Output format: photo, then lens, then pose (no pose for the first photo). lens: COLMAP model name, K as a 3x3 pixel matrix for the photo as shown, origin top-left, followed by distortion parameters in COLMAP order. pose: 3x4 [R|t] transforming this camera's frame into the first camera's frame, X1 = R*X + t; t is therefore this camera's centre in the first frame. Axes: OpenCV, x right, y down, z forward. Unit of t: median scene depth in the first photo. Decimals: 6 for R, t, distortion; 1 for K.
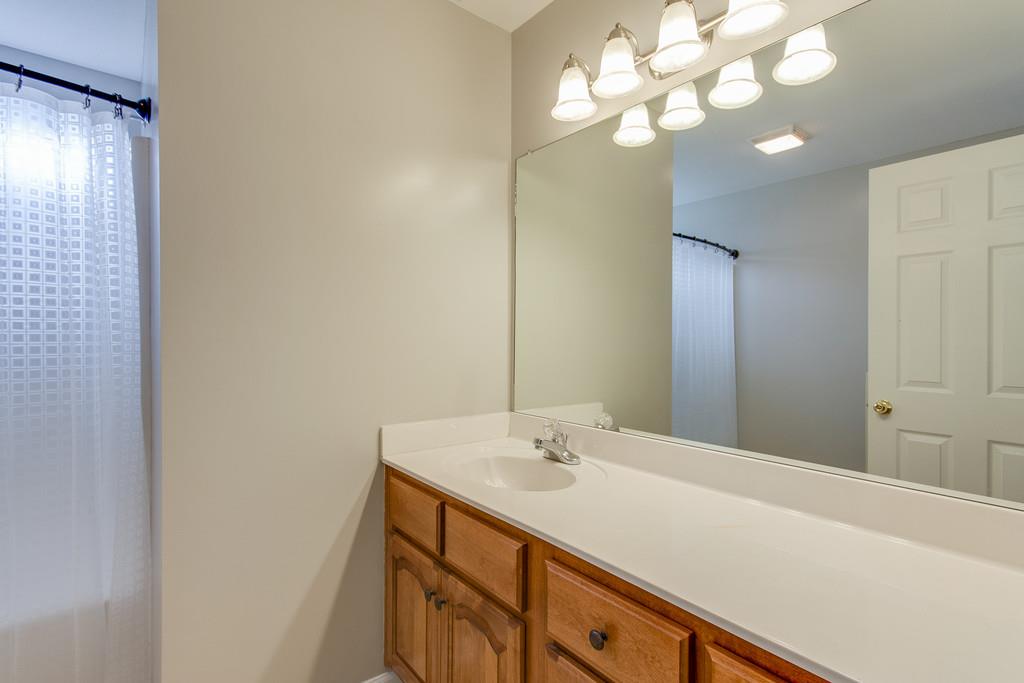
lens RADIAL K [[475.7, 0, 510.4], [0, 475.7, 337.4], [0, 0, 1]] dist [0.010696, 0.000012]
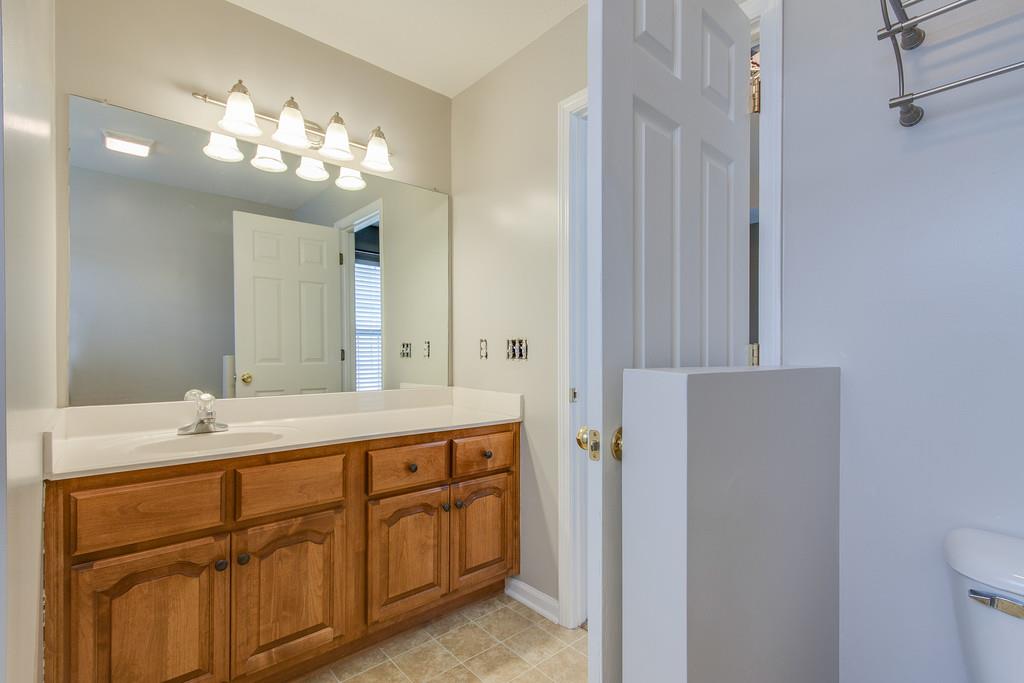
lens RADIAL K [[475.7, 0, 508.4], [0, 475.7, 341.9], [0, 0, 1]] dist [0.010696, 0.000012]
pose [[0.000925, -0.000483, 0.999999, -1.177611], [-0.002489, 0.999997, 0.000485, 0.055264], [-0.999996, -0.002489, 0.000924, 0.372624]]
